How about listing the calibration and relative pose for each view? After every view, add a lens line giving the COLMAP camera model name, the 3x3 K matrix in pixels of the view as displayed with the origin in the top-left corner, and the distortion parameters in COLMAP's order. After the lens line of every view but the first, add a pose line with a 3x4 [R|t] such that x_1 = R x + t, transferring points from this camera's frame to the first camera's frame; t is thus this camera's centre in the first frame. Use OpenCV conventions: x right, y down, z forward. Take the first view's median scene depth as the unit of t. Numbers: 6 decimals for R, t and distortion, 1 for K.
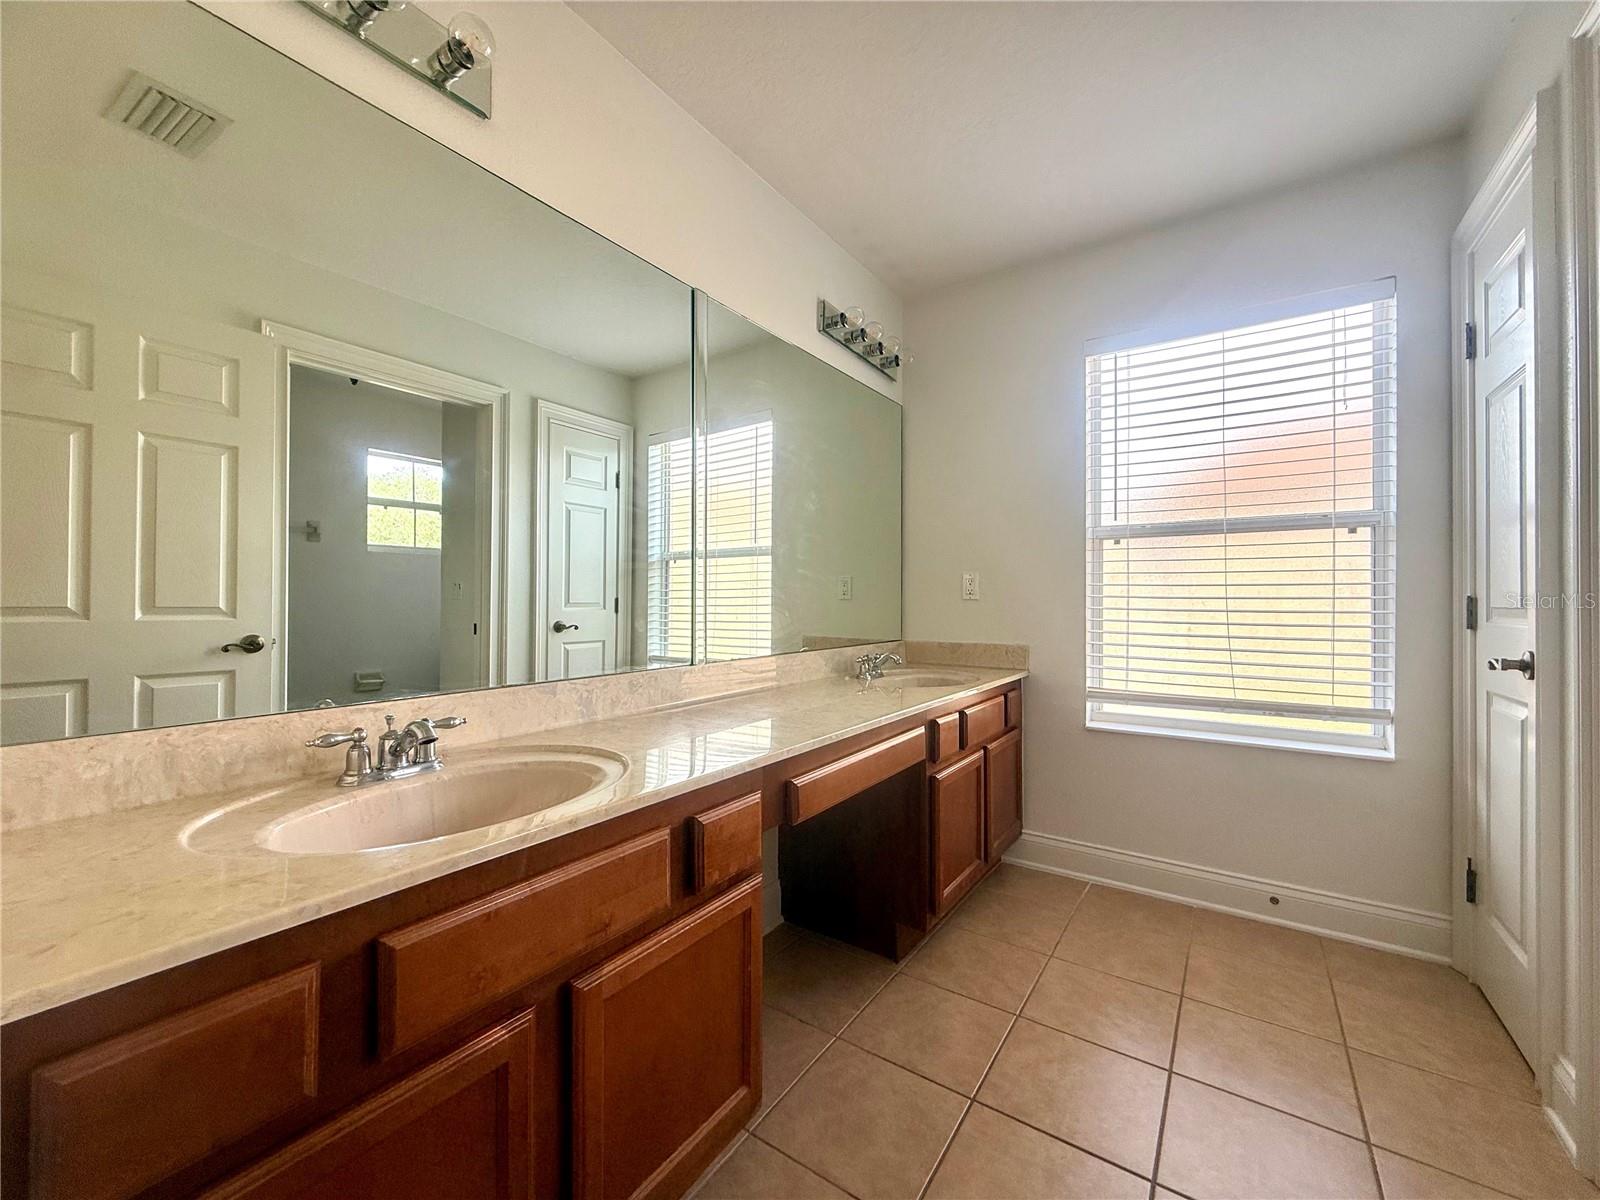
lens RADIAL K [[642.6, 0, 797.7], [0, 642.6, 598.8], [0, 0, 1]] dist [-0.000366, 0.000233]
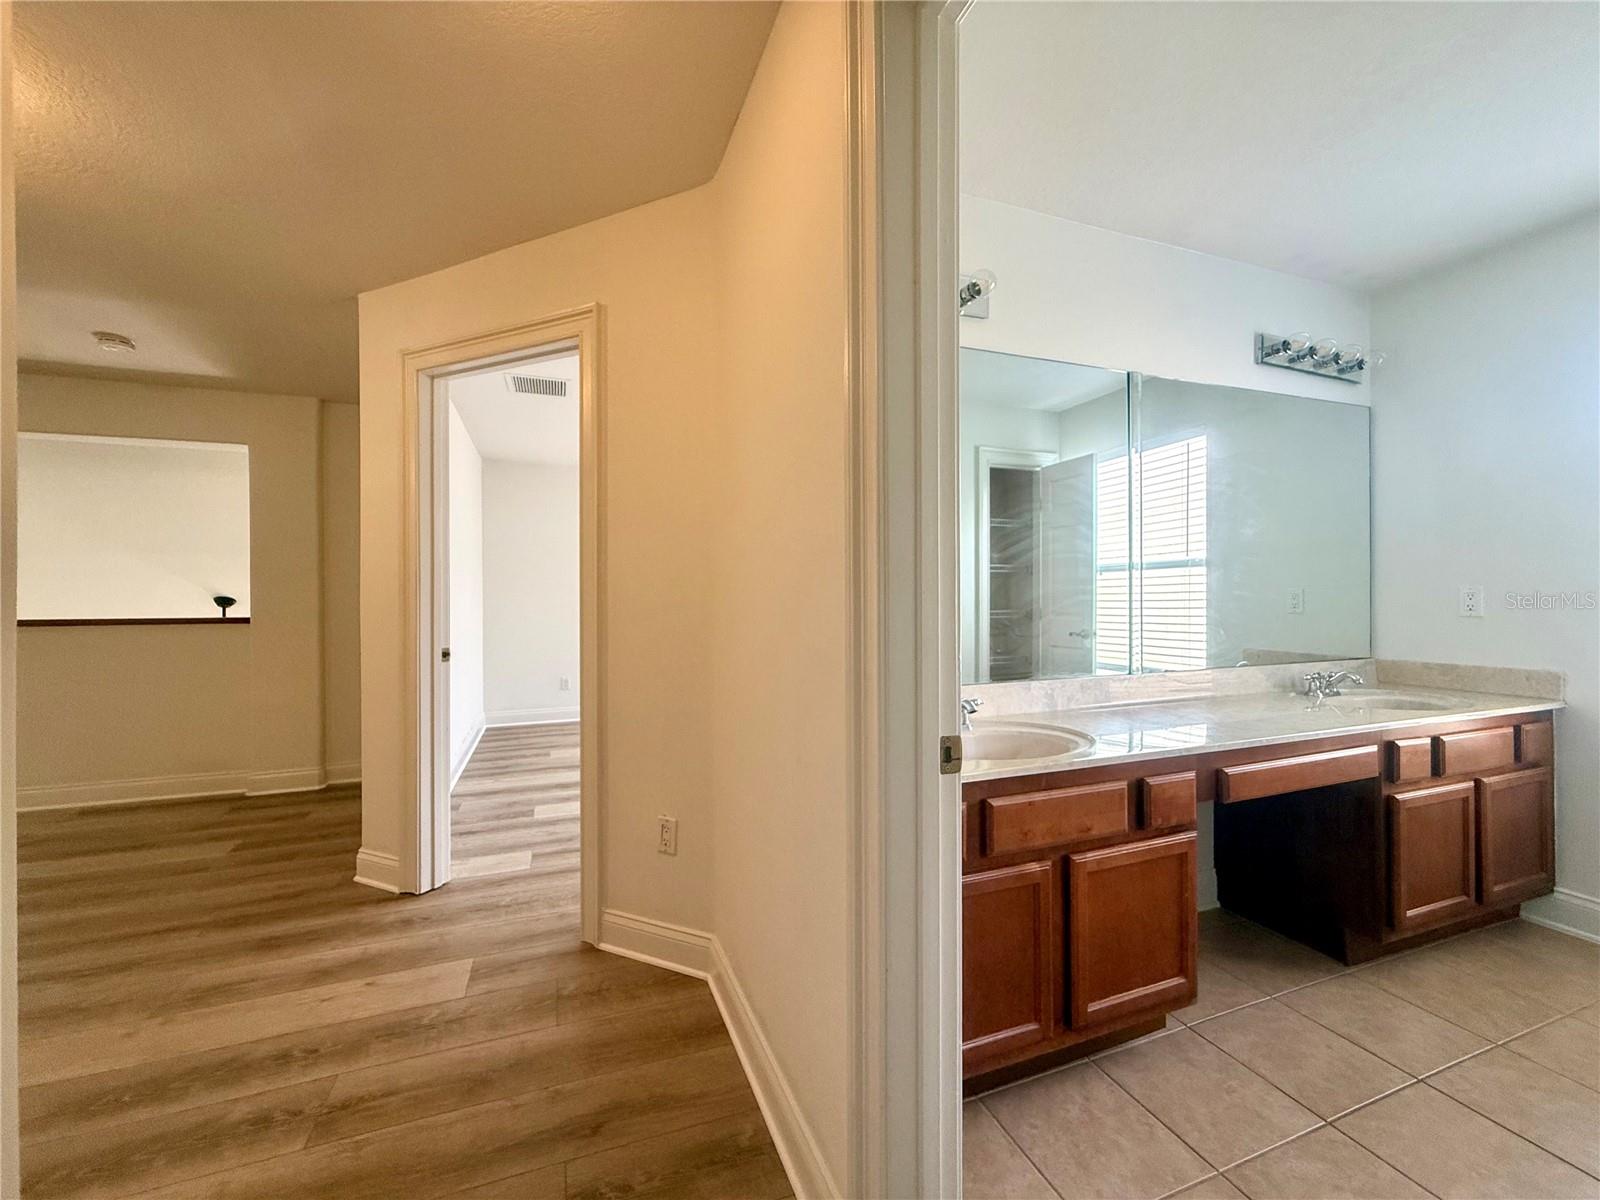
lens RADIAL K [[637.8, 0, 795.7], [0, 637.8, 601.7], [0, 0, 1]] dist [-0.004140, 0.000015]
pose [[0.815689, -0.005637, -0.578464, 0.020077], [0.011554, 0.999912, 0.006548, -0.047710], [0.578376, -0.012025, 0.815682, -0.342616]]
